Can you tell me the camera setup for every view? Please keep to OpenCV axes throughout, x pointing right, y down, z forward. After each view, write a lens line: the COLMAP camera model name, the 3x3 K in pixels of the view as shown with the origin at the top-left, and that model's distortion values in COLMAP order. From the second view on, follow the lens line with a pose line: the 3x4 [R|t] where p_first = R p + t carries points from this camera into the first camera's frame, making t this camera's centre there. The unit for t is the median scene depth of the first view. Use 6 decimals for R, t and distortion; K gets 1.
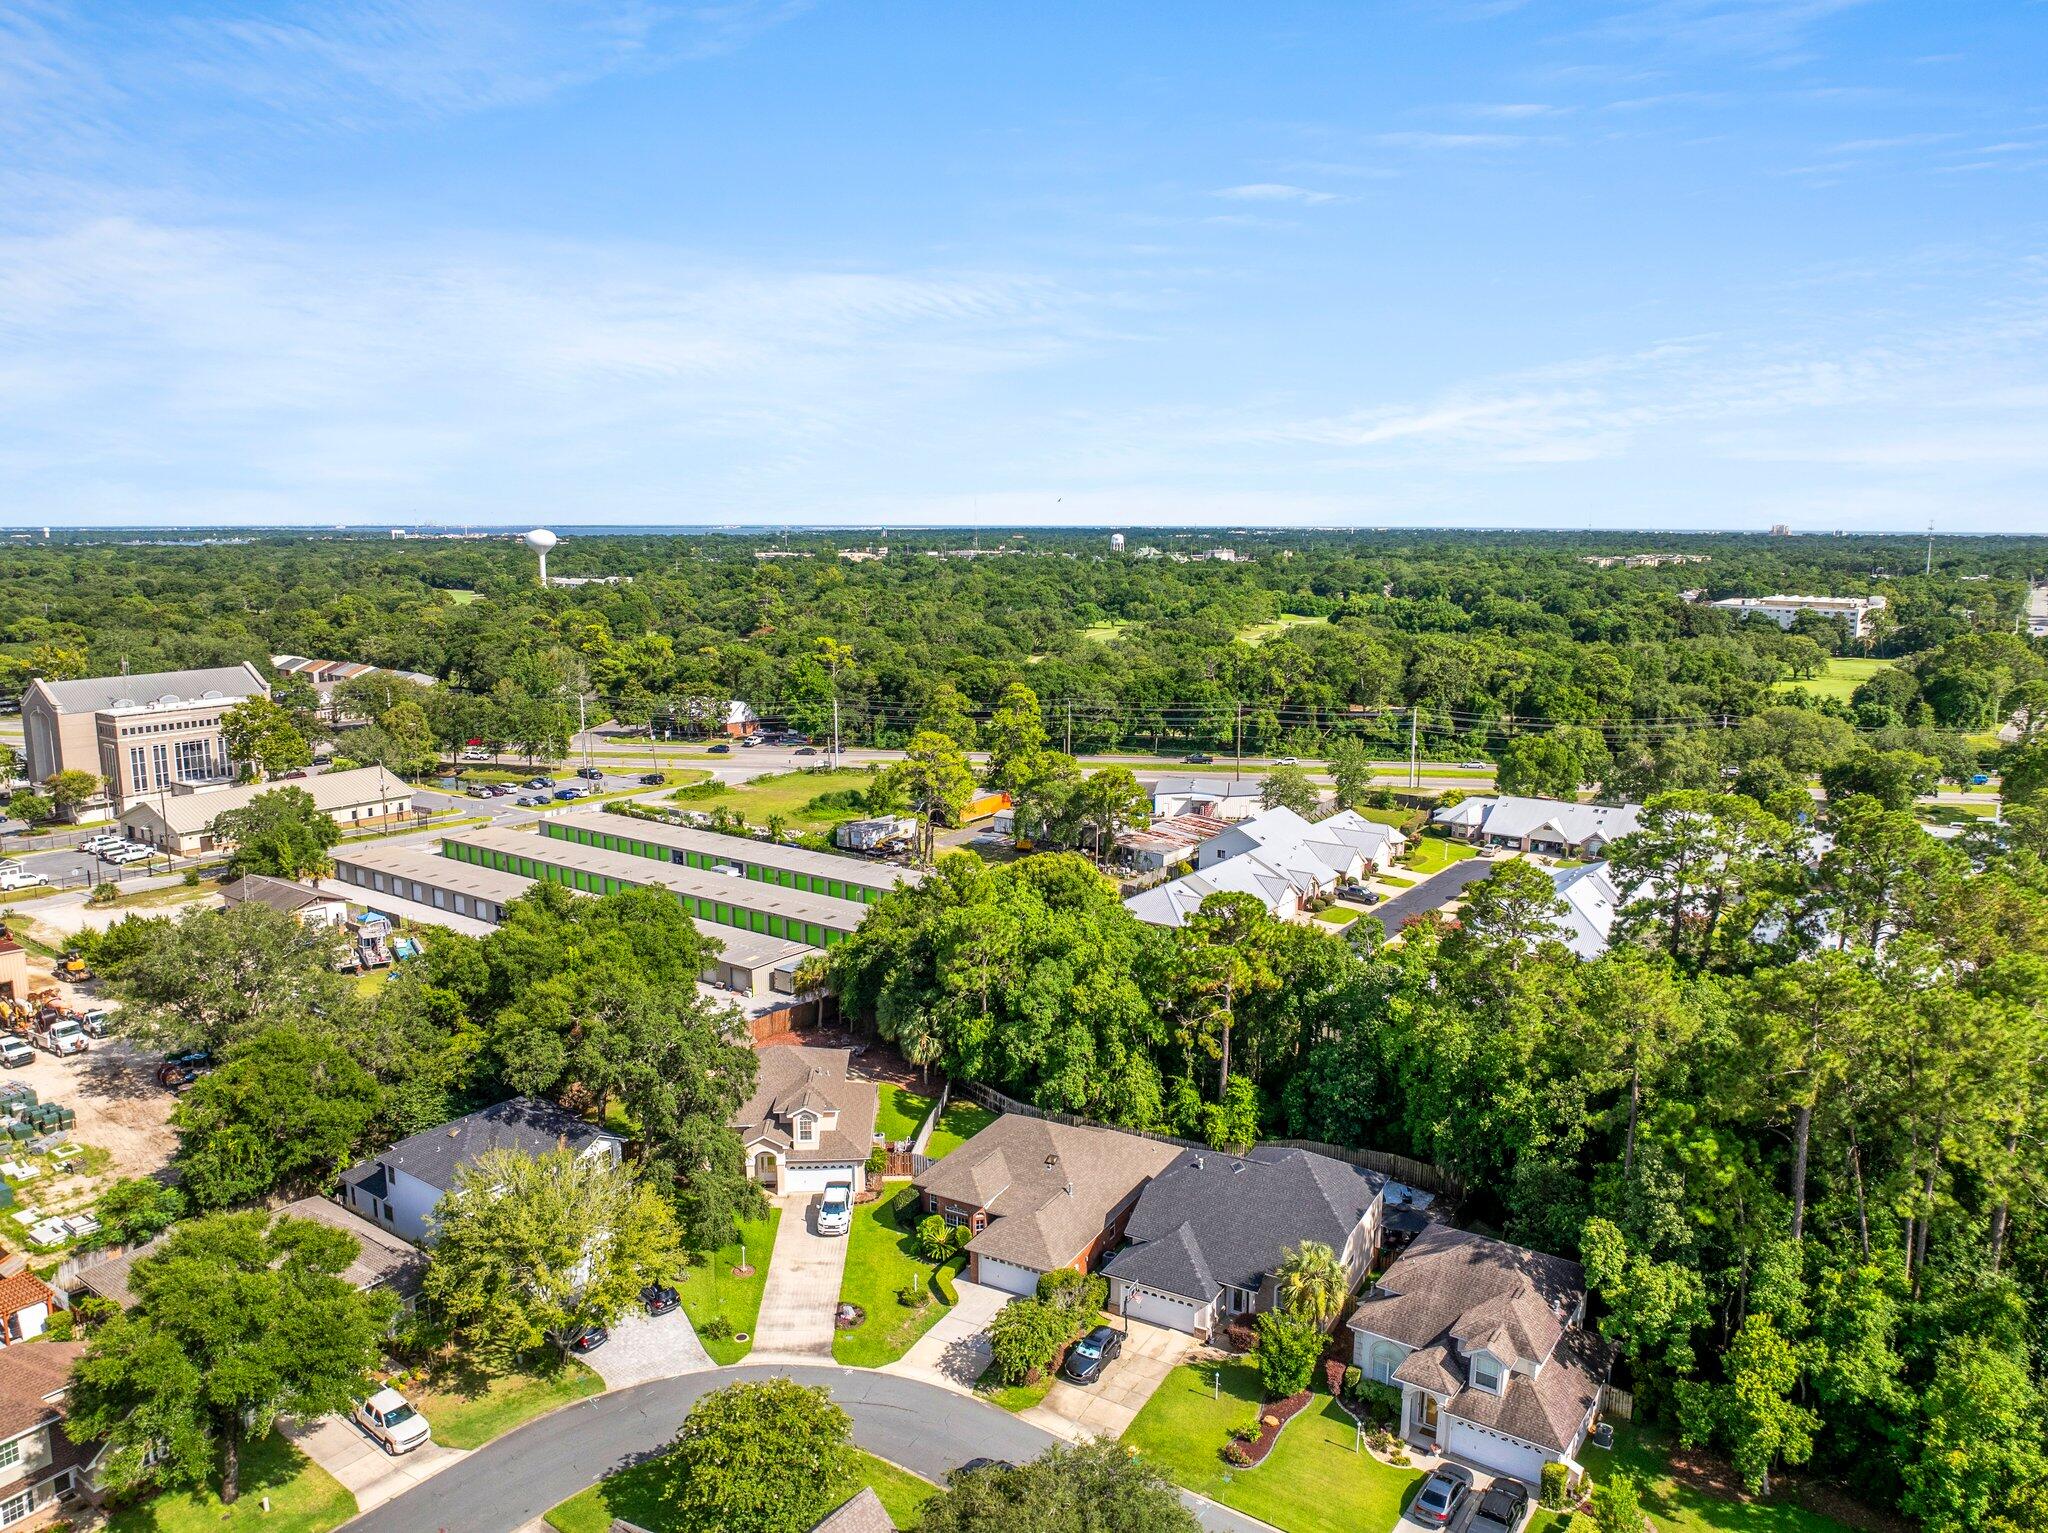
lens RADIAL K [[1463.3, 0, 1024.0], [0, 1463.3, 766.5], [0, 0, 1]] dist [-0.062003, 0.045647]
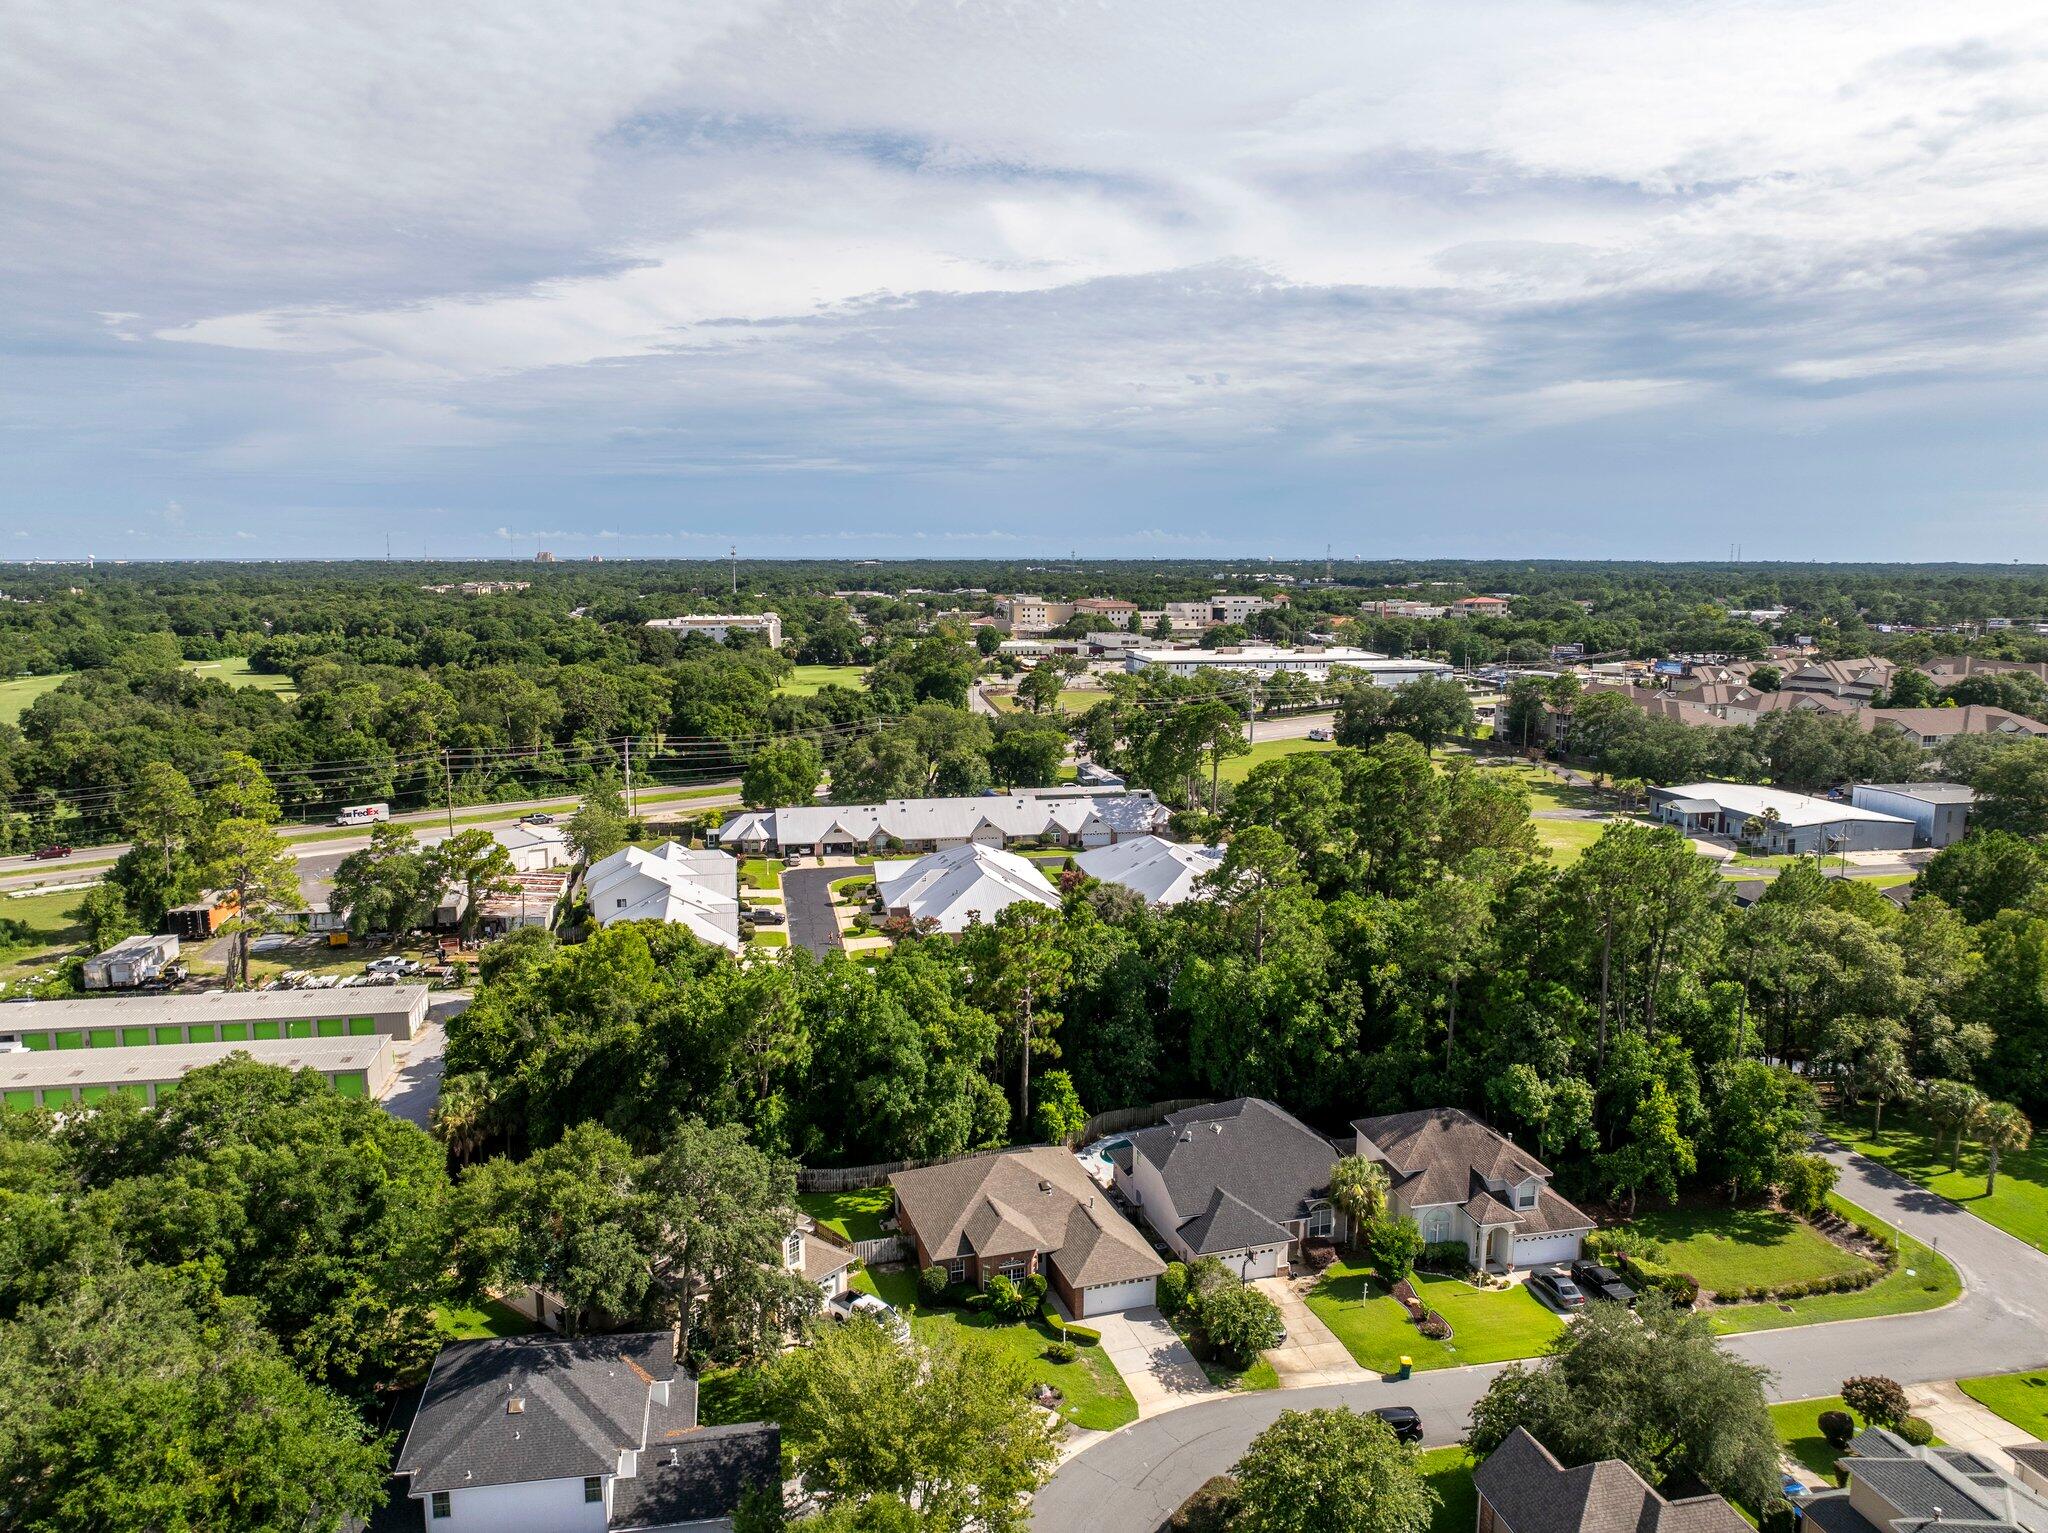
lens RADIAL K [[1454.6, 0, 1024.0], [0, 1454.6, 766.5], [0, 0, 1]] dist [-0.043128, 0.000029]
pose [[0.677813, -0.108113, 0.727242, -0.326985], [0.121880, 0.991967, 0.033872, -0.025043], [-0.725062, 0.065677, 0.685545, 0.145430]]
